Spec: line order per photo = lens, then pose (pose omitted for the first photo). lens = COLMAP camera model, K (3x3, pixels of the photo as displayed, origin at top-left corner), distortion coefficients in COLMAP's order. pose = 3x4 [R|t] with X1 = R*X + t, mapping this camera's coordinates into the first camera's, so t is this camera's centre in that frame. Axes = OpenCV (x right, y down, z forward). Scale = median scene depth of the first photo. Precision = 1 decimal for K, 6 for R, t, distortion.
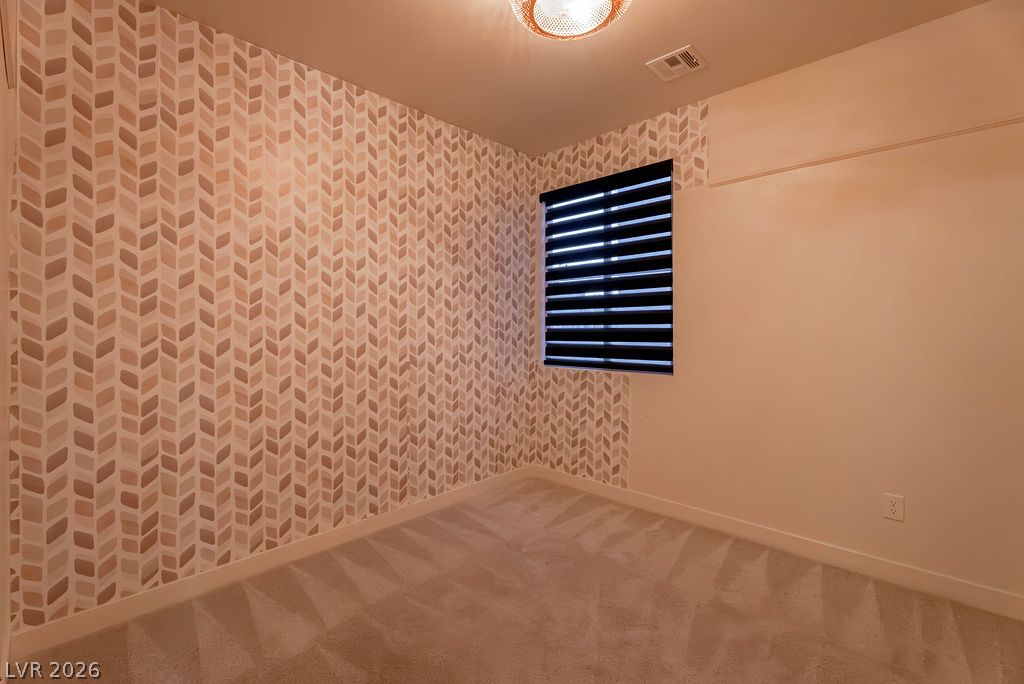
lens RADIAL K [[456.1, 0, 511.3], [0, 456.1, 334.9], [0, 0, 1]] dist [-0.000467, -0.000324]
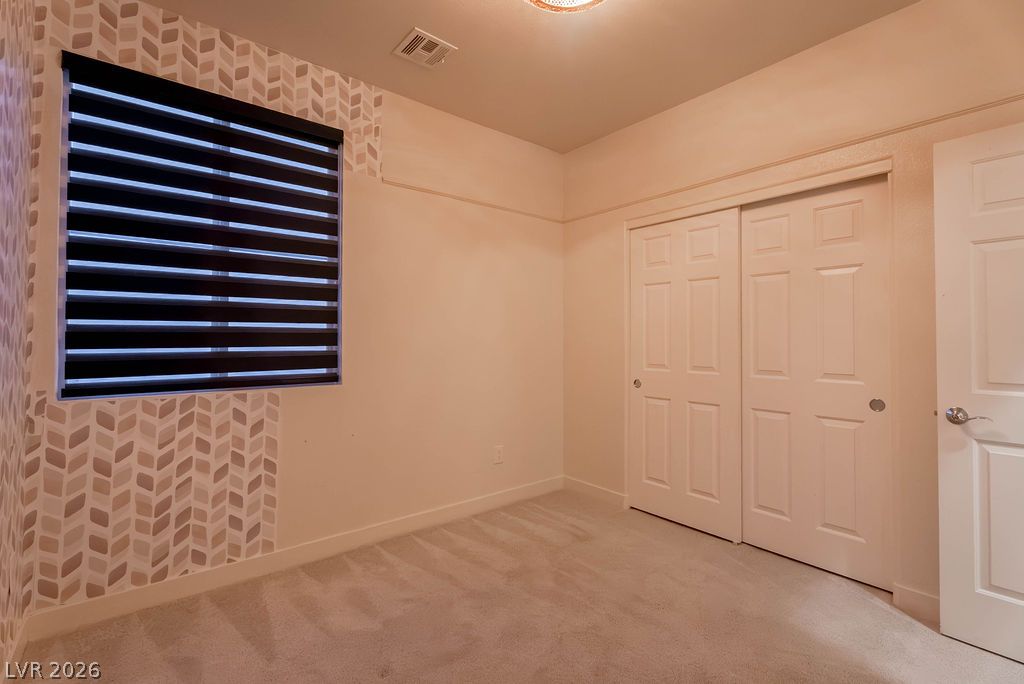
lens RADIAL K [[456.1, 0, 511.3], [0, 456.1, 334.9], [0, 0, 1]] dist [-0.000467, -0.000324]
pose [[0.120129, 0.006906, 0.992734, -0.409338], [0.006472, 0.999949, -0.007740, 0.004843], [-0.992737, 0.007355, 0.120078, 0.526821]]
